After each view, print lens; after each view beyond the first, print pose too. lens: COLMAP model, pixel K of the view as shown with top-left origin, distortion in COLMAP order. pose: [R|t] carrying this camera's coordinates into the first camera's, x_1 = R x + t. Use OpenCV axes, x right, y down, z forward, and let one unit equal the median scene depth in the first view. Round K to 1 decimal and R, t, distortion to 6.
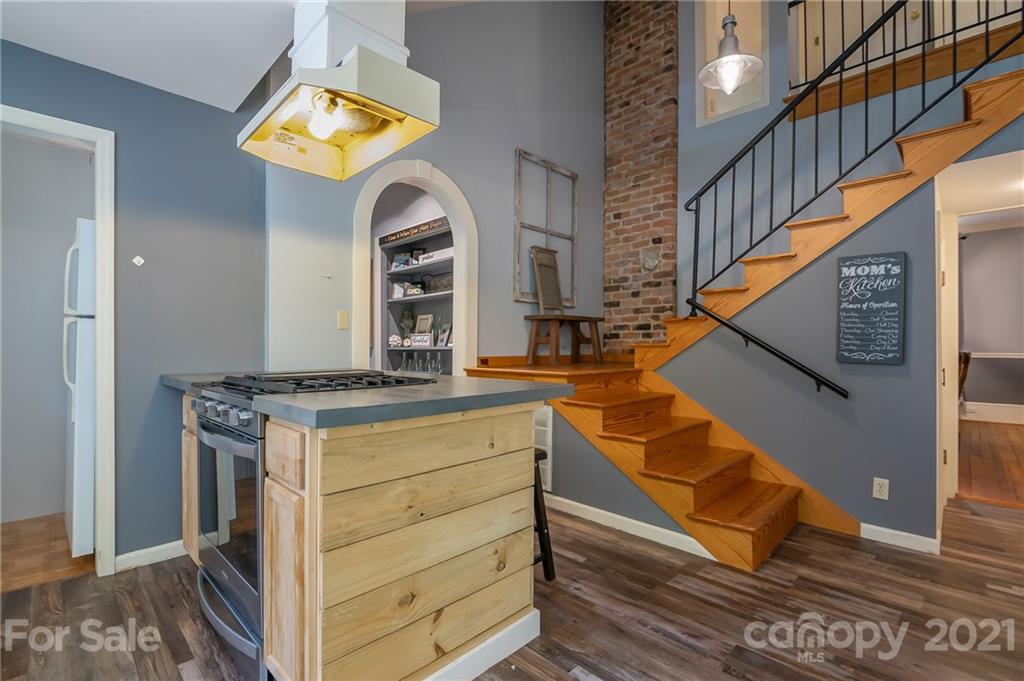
lens RADIAL K [[470.4, 0, 512.0], [0, 470.4, 340.5], [0, 0, 1]] dist [-0.012173, 0.000012]
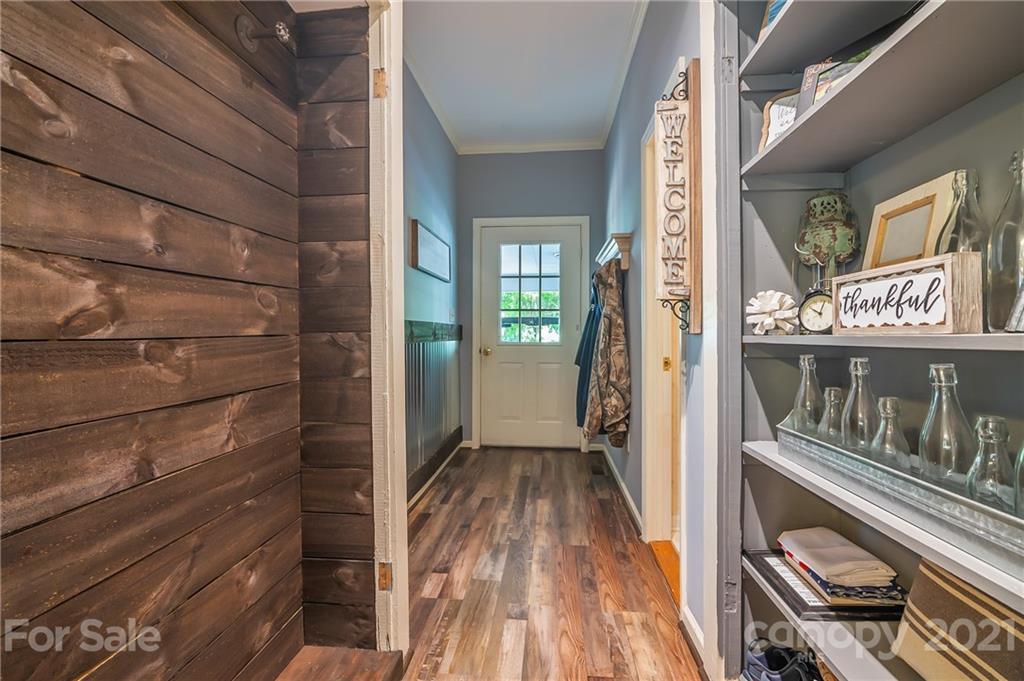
lens RADIAL K [[470.4, 0, 512.0], [0, 470.4, 340.5], [0, 0, 1]] dist [-0.012173, 0.000012]
pose [[0.641953, 0.006929, -0.766713, -0.139353], [0.016537, 0.999601, 0.022880, 0.009086], [0.766566, -0.027367, 0.641583, 0.722083]]
